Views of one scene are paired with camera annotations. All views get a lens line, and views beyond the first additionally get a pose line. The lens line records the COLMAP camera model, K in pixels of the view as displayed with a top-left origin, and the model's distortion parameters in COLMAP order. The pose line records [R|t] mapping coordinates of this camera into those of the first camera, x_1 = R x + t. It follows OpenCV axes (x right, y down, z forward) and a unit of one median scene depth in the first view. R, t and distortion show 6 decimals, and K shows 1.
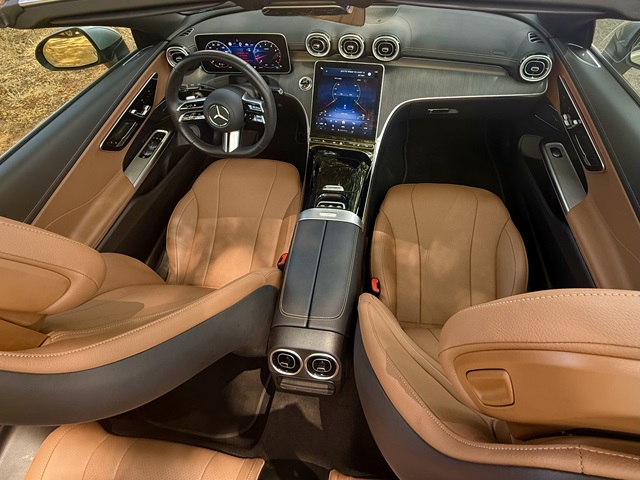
lens RADIAL K [[300.0, 0, 319.3], [0, 300.0, 239.8], [0, 0, 1]] dist [-0.003115, -0.000330]
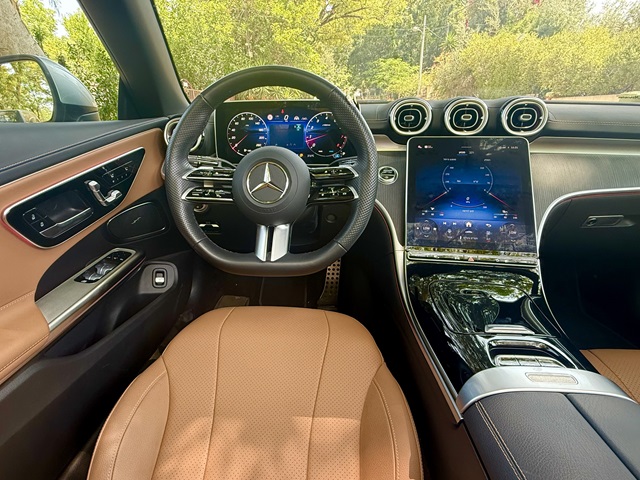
lens RADIAL K [[440.8, 0, 320.4], [0, 440.8, 240.5], [0, 0, 1]] dist [0.004434, 0.002039]
pose [[0.999647, -0.003652, 0.026316, -0.214441], [0.016621, 0.858712, -0.512189, 0.042497], [-0.020727, 0.512445, 0.858470, 0.331506]]
